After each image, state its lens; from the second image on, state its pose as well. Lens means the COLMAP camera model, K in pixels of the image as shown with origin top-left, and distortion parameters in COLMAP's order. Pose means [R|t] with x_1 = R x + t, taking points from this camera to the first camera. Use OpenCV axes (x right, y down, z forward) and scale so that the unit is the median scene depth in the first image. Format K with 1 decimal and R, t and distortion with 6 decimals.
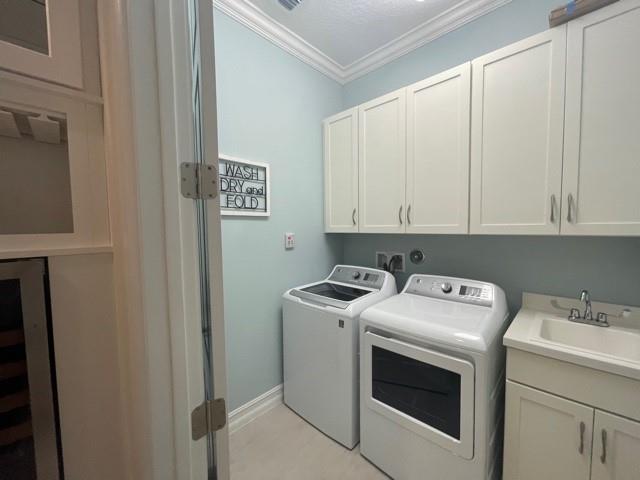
lens RADIAL K [[259.8, 0, 316.0], [0, 259.8, 241.5], [0, 0, 1]] dist [0.000951, -0.002869]
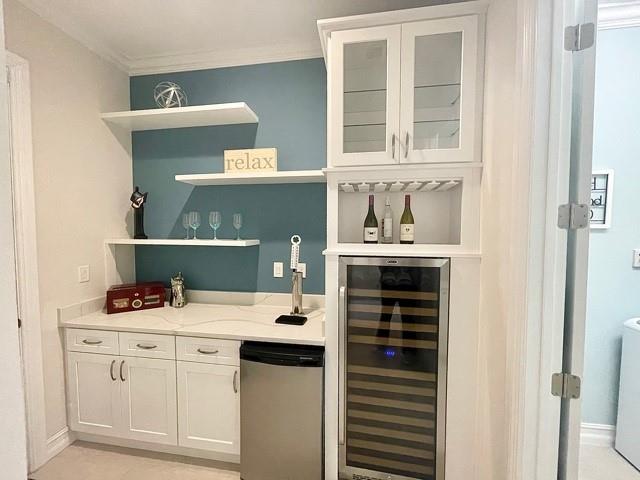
lens RADIAL K [[259.8, 0, 316.0], [0, 259.8, 241.5], [0, 0, 1]] dist [0.000951, -0.002869]
pose [[0.570520, 0.048899, -0.819827, -0.062866], [-0.057100, 0.998172, 0.019800, -0.033556], [0.819296, 0.035515, 0.572269, -0.757500]]
